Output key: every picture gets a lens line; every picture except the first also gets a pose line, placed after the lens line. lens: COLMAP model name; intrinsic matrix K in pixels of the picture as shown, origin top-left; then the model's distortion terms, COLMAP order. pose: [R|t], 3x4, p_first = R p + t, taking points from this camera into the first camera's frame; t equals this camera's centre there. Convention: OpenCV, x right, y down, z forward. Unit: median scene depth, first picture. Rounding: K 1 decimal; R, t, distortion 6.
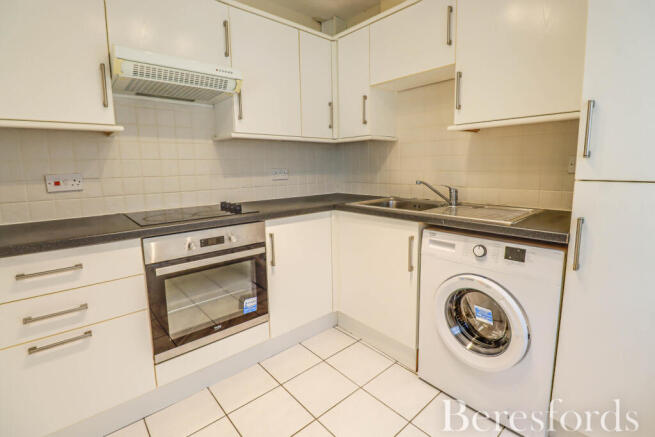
lens RADIAL K [[304.2, 0, 326.9], [0, 304.2, 207.2], [0, 0, 1]] dist [-0.000180, -0.000098]
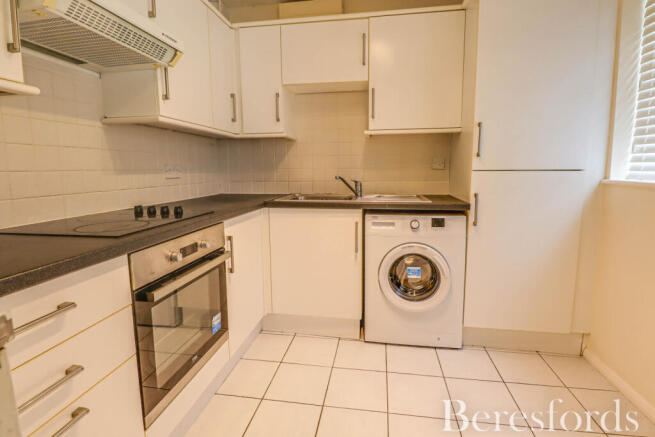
lens RADIAL K [[323.6, 0, 328.3], [0, 323.6, 207.0], [0, 0, 1]] dist [-0.000592, -0.000639]
pose [[0.769203, -0.065159, 0.635673, -0.552081], [0.080040, 0.996777, 0.005320, 0.021324], [-0.633971, 0.046787, 0.771940, 0.096858]]
